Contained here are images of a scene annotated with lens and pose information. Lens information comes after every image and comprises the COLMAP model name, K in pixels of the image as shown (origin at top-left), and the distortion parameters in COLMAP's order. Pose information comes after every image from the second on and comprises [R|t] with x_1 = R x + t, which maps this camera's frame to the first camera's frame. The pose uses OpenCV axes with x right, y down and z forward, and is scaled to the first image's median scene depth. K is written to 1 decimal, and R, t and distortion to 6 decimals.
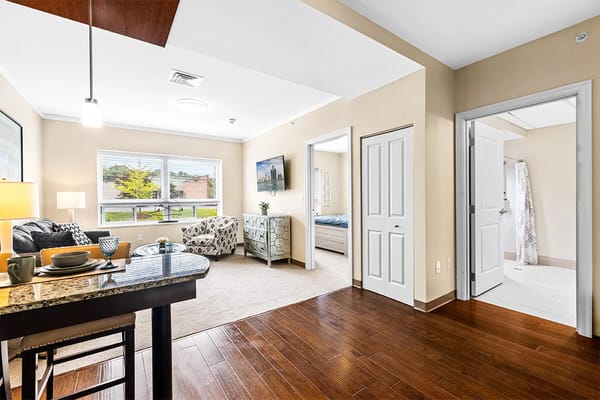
lens RADIAL K [[264.1, 0, 301.8], [0, 264.1, 199.6], [0, 0, 1]] dist [0.002189, 0.000112]
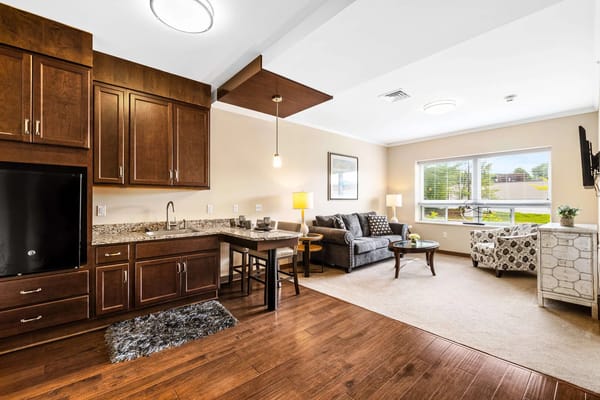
lens RADIAL K [[264.1, 0, 298.4], [0, 264.1, 199.0], [0, 0, 1]] dist [0.002189, 0.000112]
pose [[0.076766, 0.002058, -0.997047, 0.445079], [-0.001401, 0.999997, 0.001956, -0.007858], [0.997048, 0.001247, 0.076769, 0.326195]]
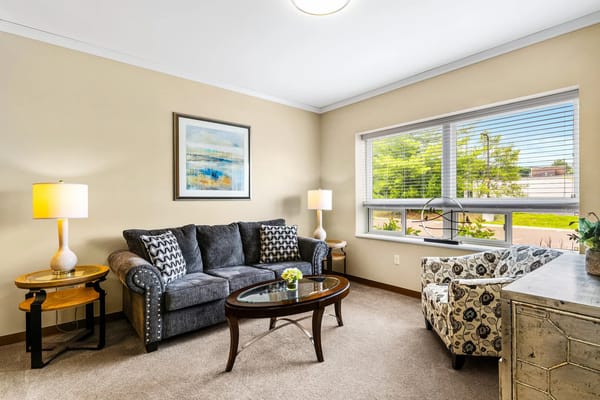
lens RADIAL K [[298.9, 0, 303.5], [0, 298.9, 200.5], [0, 0, 1]] dist [0.002638, -0.000135]
pose [[0.062429, 0.008117, -0.998016, 0.079719], [0.003778, 0.999958, 0.008369, -0.004292], [0.998042, -0.004293, 0.062396, 0.767499]]
